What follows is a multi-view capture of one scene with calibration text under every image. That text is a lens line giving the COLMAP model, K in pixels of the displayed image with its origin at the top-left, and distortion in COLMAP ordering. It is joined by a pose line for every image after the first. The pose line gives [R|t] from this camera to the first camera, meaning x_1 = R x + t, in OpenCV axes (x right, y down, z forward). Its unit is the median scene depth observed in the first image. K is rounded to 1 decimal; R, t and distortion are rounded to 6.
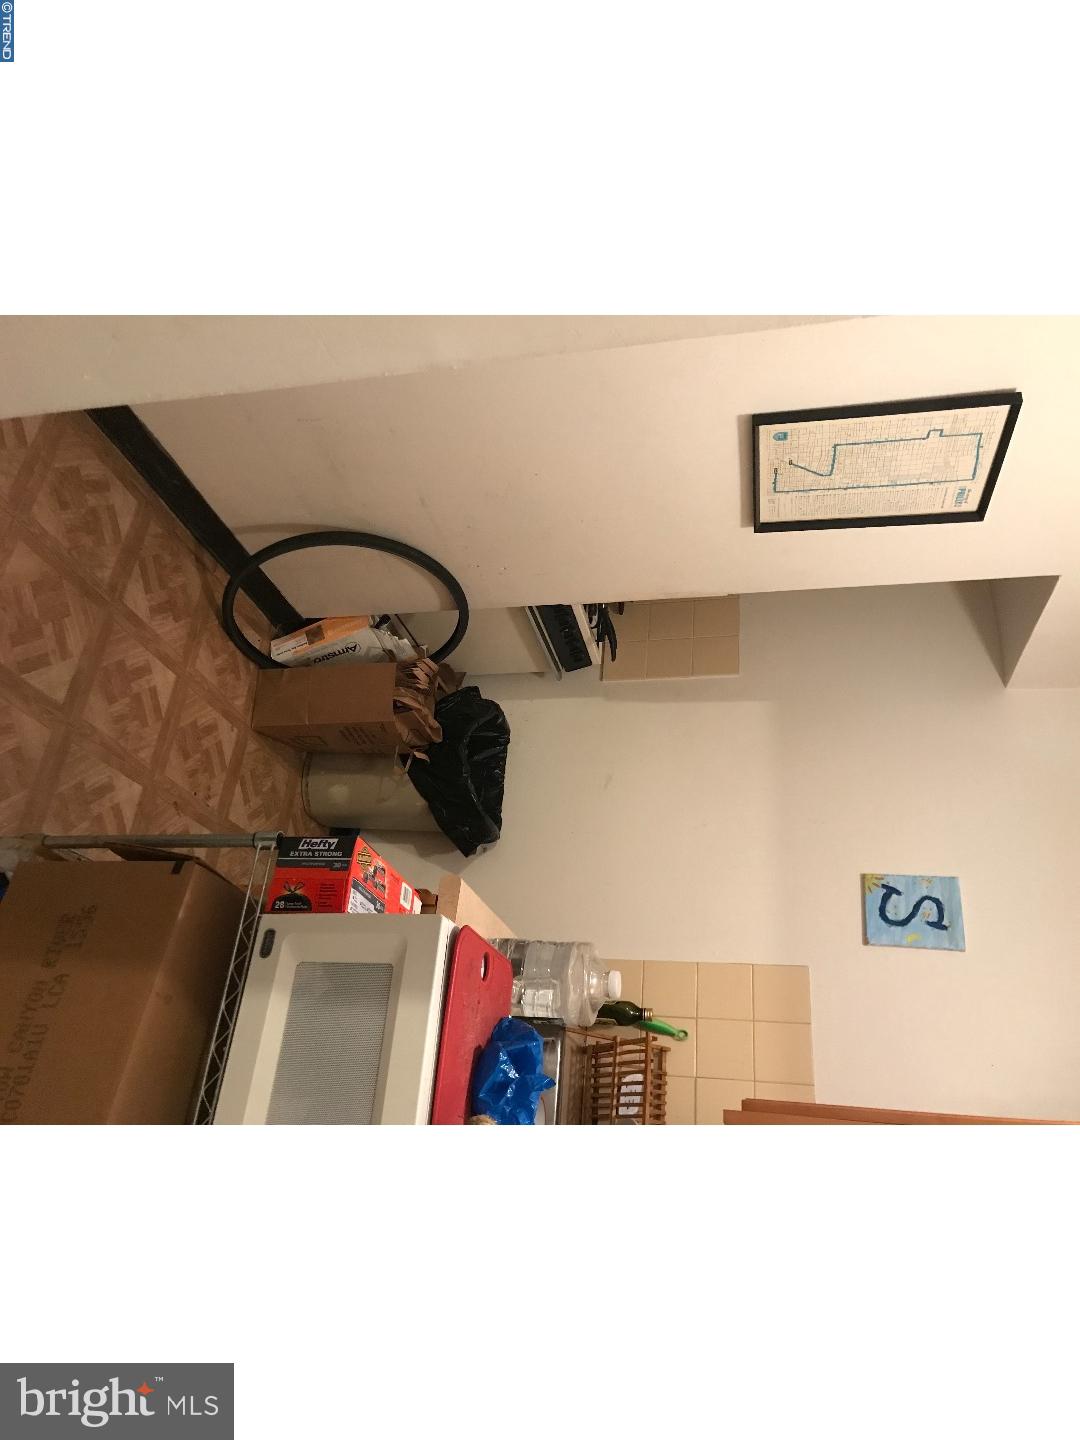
lens RADIAL K [[898.6, 0, 540.3], [0, 898.6, 715.7], [0, 0, 1]] dist [0.007071, 0.000879]
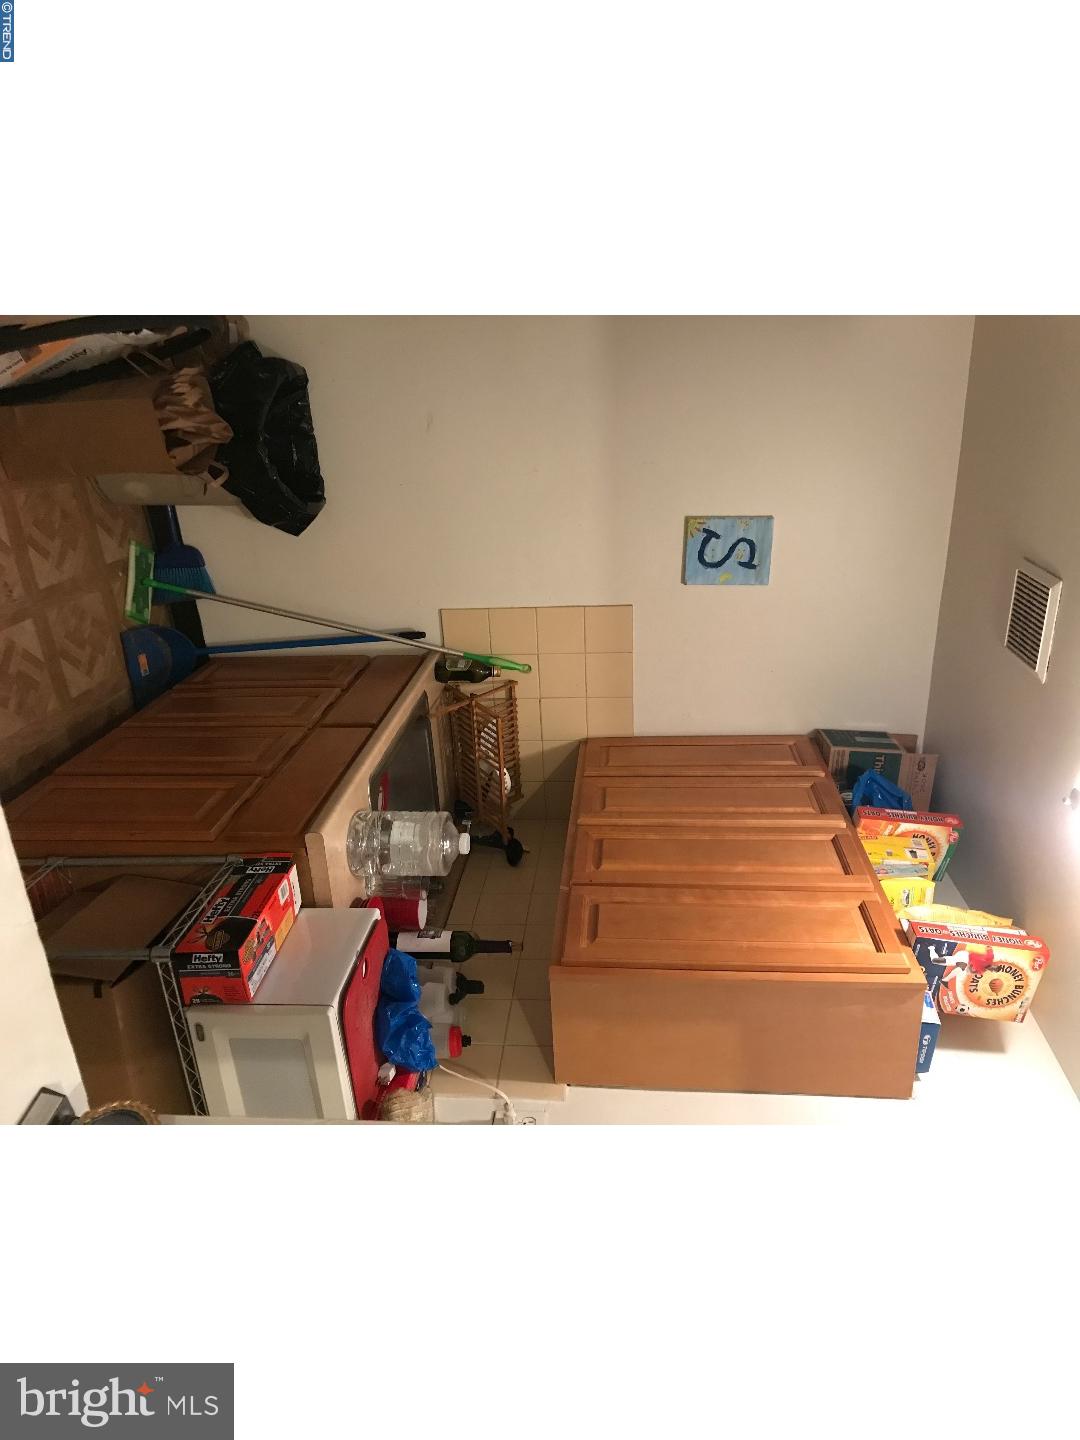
lens RADIAL K [[898.6, 0, 541.4], [0, 898.6, 715.1], [0, 0, 1]] dist [0.007071, 0.000879]
pose [[0.982796, -0.170800, 0.070287, 0.084099], [0.058239, 0.647718, 0.759651, -0.491506], [-0.175275, -0.742488, 0.646521, 0.195967]]
